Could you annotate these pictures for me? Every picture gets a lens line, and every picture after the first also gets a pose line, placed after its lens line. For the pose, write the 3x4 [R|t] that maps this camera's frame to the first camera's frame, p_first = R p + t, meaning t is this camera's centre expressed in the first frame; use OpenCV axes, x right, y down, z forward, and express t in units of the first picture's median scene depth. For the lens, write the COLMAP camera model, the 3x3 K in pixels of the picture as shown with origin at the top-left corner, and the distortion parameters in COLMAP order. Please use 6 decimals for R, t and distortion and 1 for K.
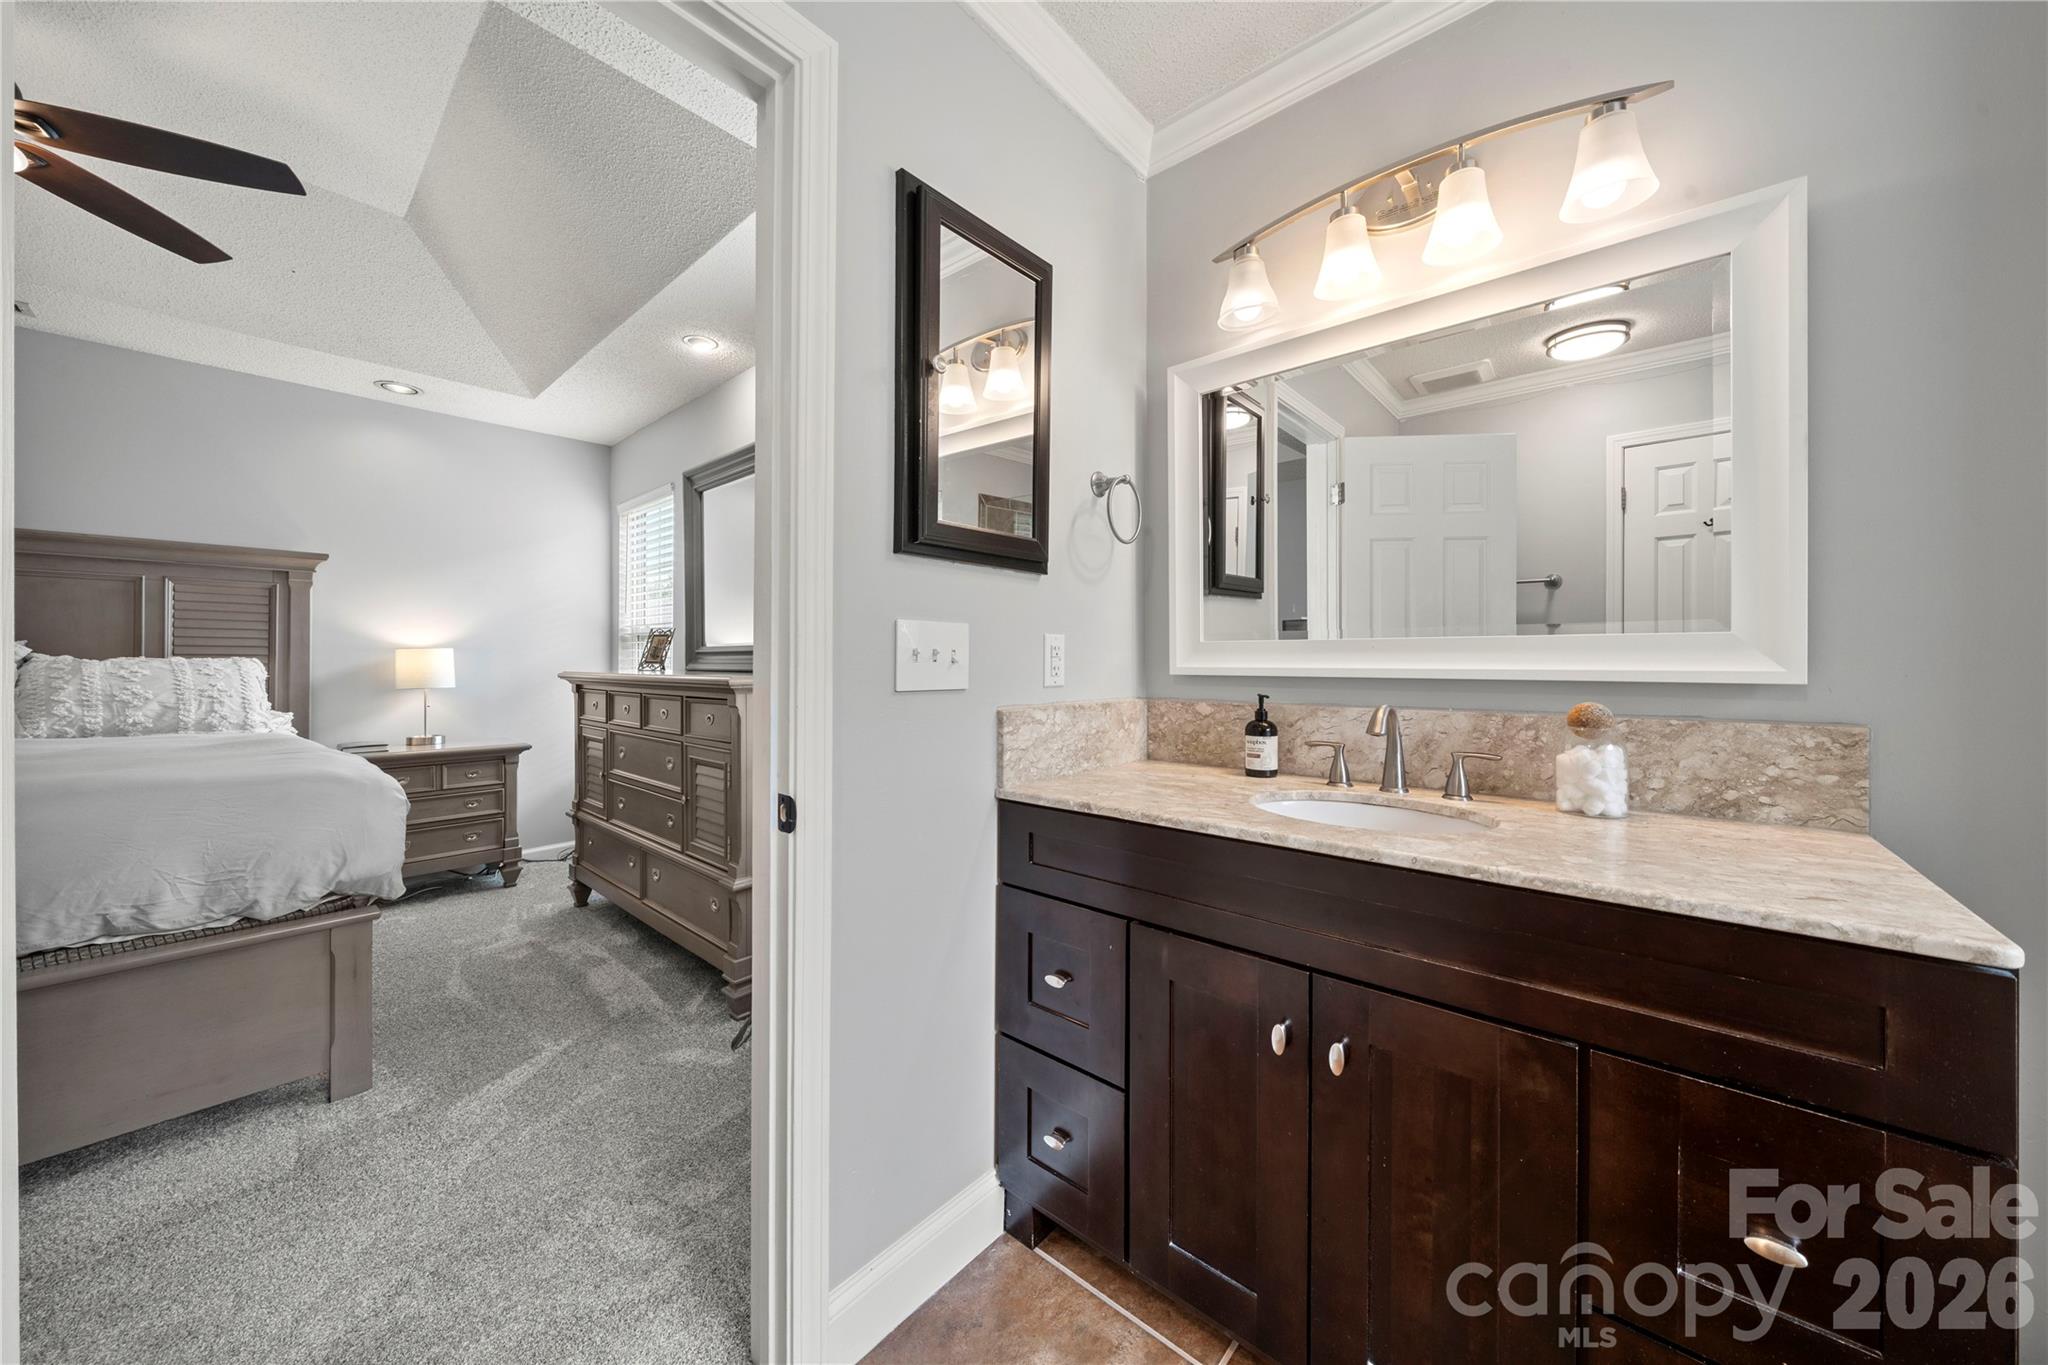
lens RADIAL K [[706.7, 0, 1014.6], [0, 706.7, 655.6], [0, 0, 1]] dist [-0.009761, -0.000109]
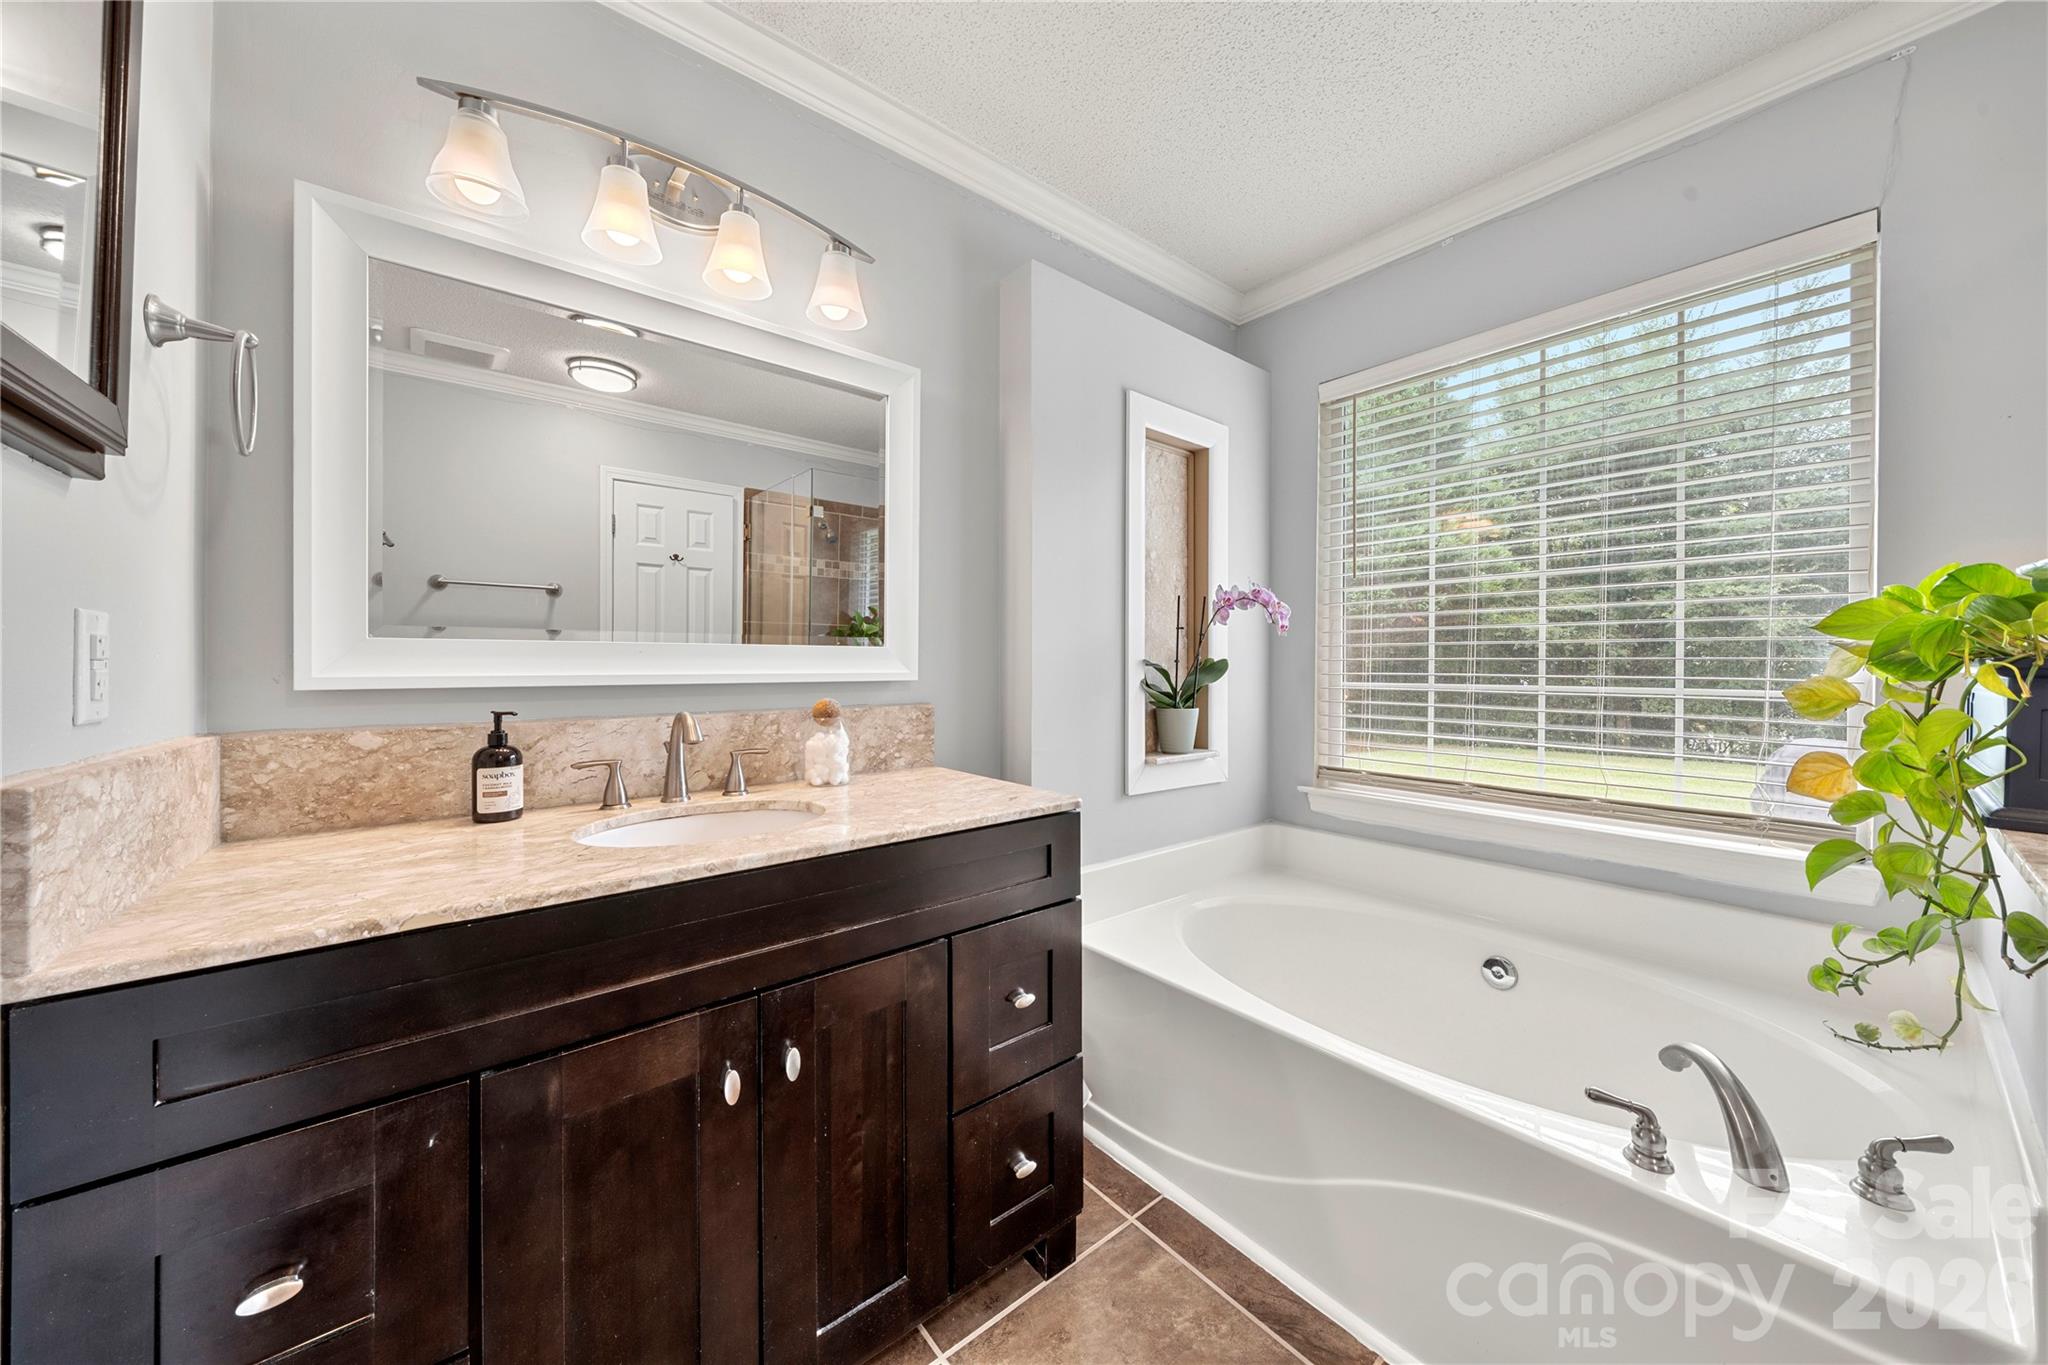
lens RADIAL K [[702.9, 0, 1014.5], [0, 702.9, 666.2], [0, 0, 1]] dist [-0.000500, -0.000110]
pose [[0.168177, -0.001512, 0.985756, -0.546203], [-0.005013, 0.999985, 0.002389, 0.003583], [-0.985744, -0.005343, 0.168167, 0.602874]]
